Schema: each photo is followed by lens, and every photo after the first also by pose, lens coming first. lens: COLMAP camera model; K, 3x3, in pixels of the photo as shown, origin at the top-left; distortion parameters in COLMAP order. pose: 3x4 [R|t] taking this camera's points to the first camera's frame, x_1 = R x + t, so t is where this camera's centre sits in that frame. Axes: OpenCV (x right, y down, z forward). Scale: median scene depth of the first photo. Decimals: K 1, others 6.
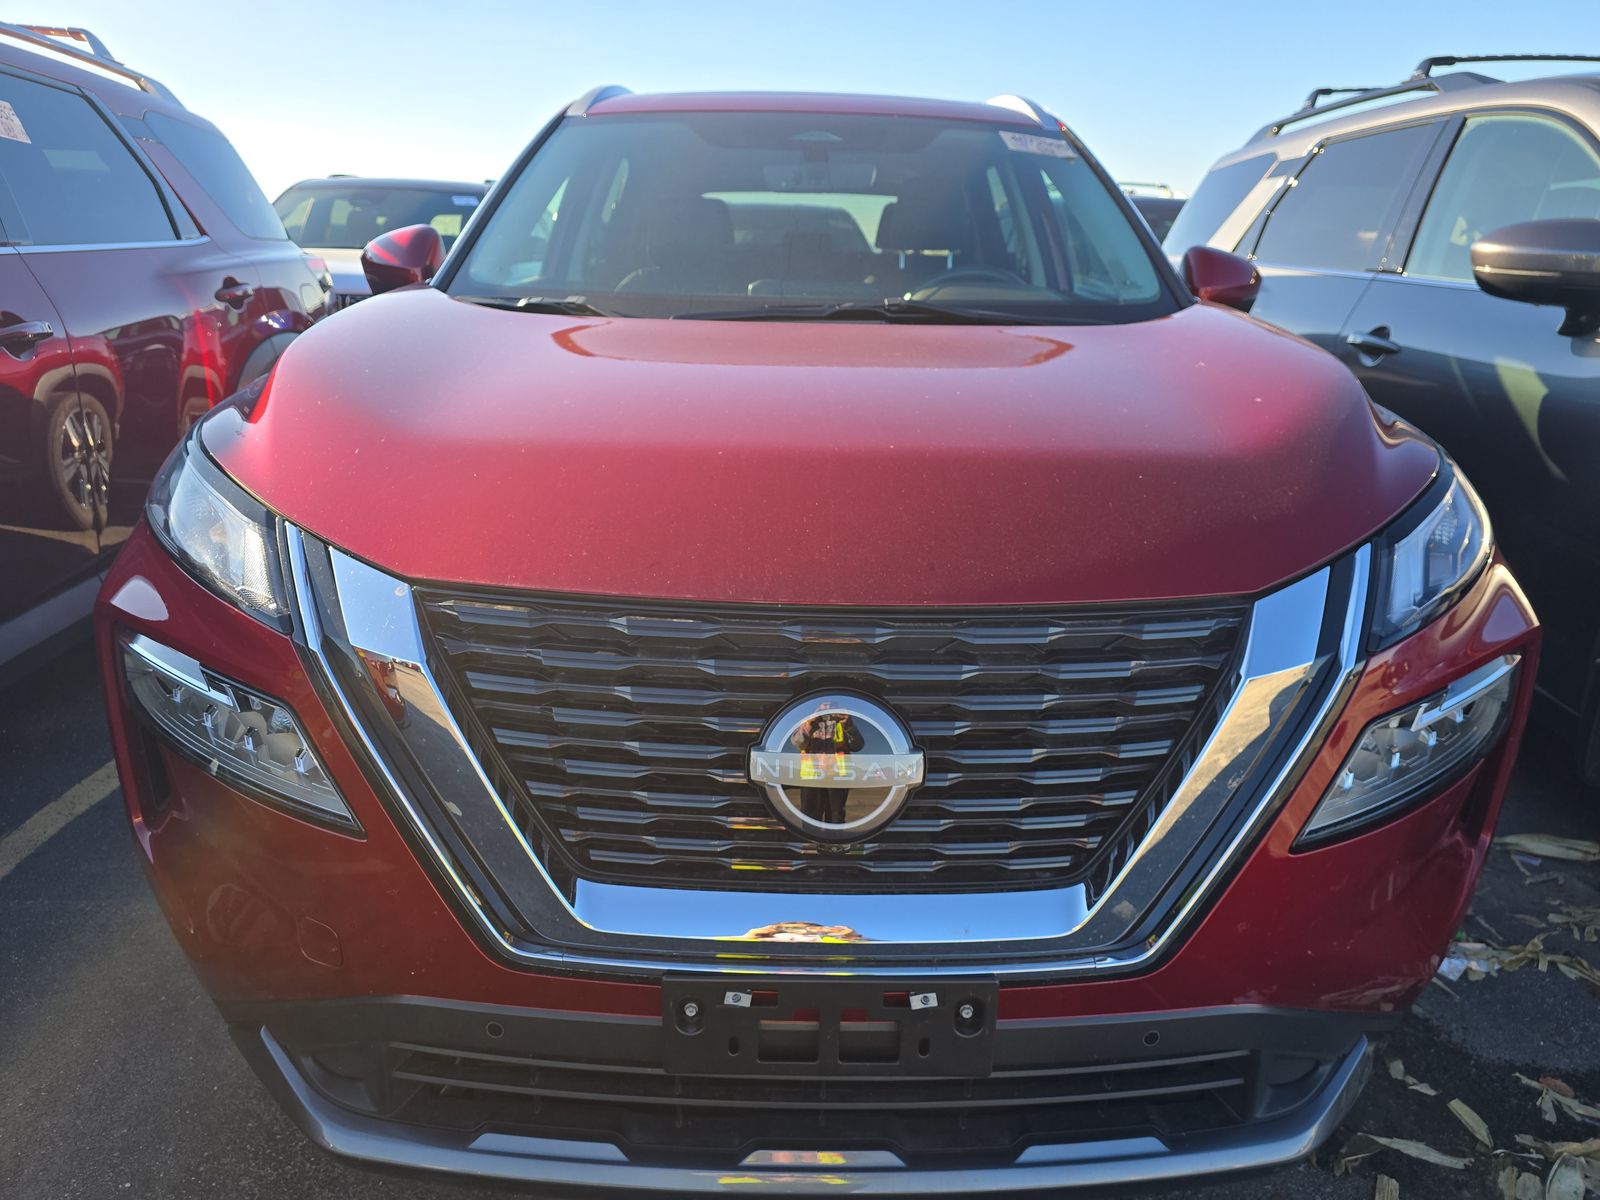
lens RADIAL K [[1076.1, 0, 801.2], [0, 1076.1, 596.0], [0, 0, 1]] dist [0.040192, -0.036715]
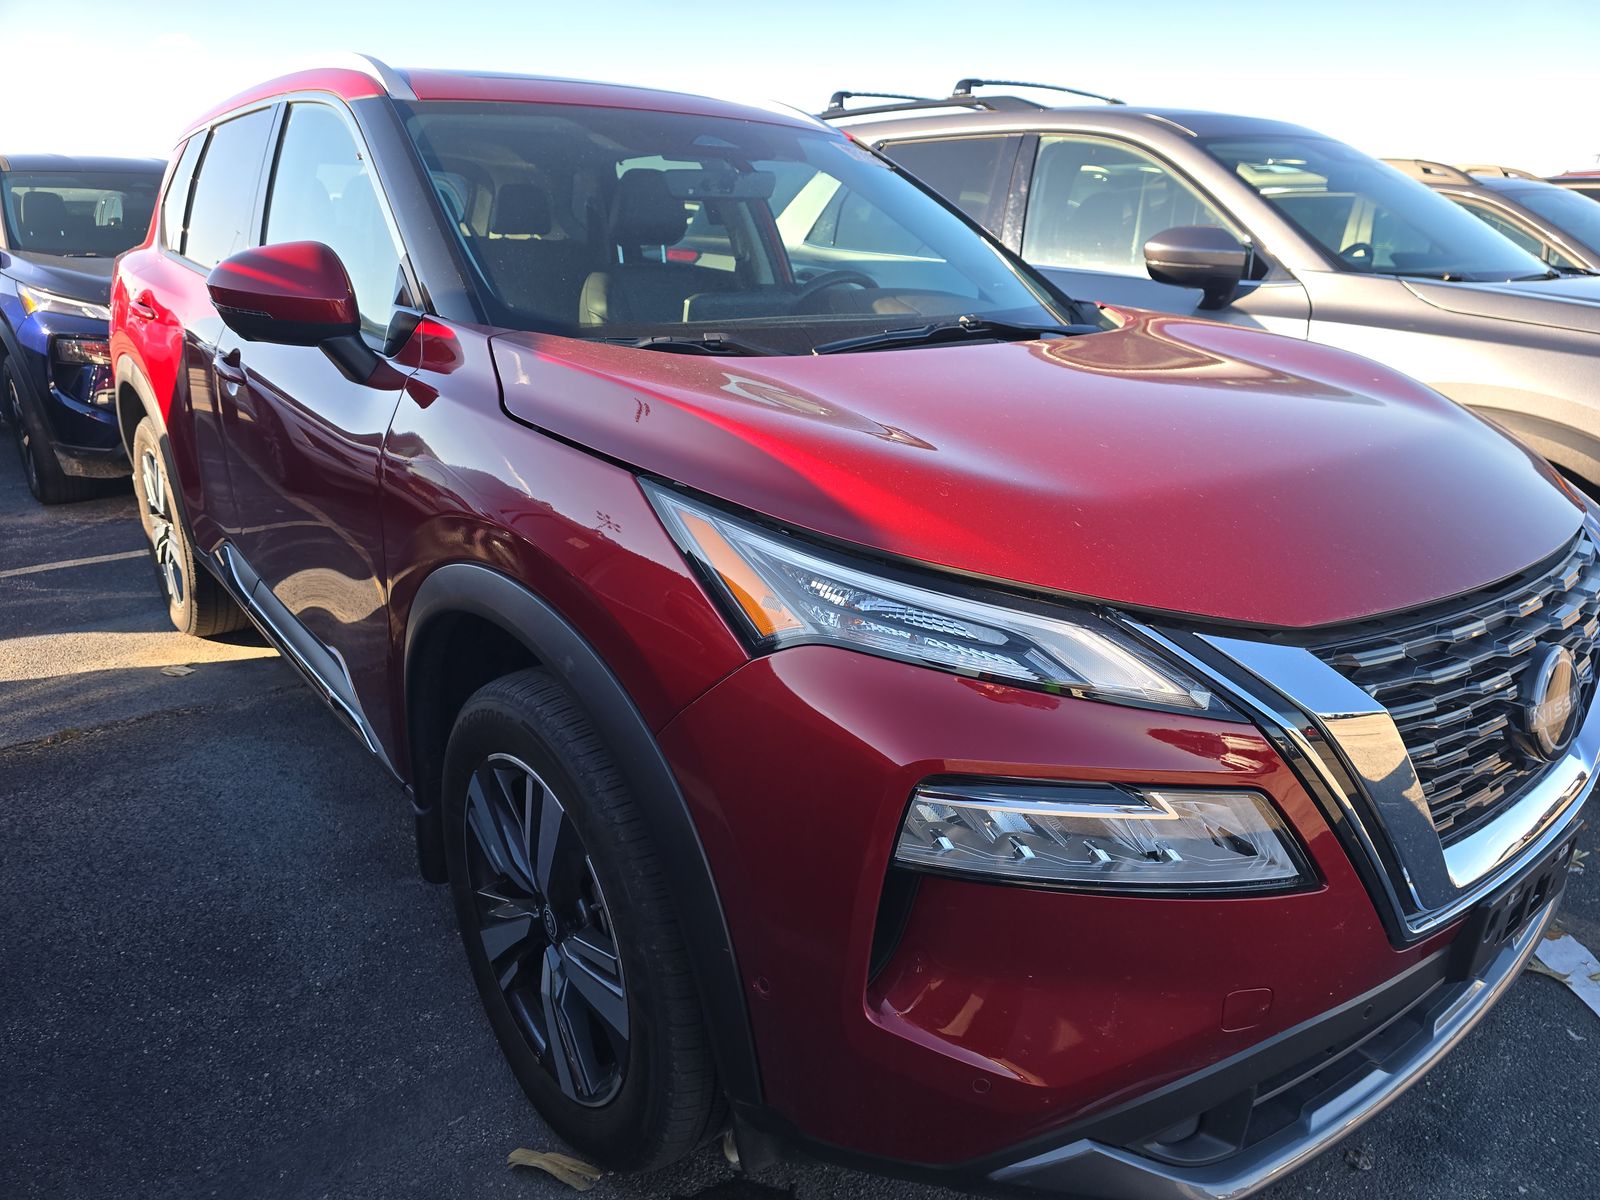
lens RADIAL K [[1076.1, 0, 800.3], [0, 1076.1, 603.9], [0, 0, 1]] dist [0.040192, -0.036715]
pose [[0.789549, -0.210587, 0.576425, -0.572687], [0.184534, 0.977279, 0.104270, -0.107768], [-0.585286, 0.024044, 0.810470, 0.179475]]
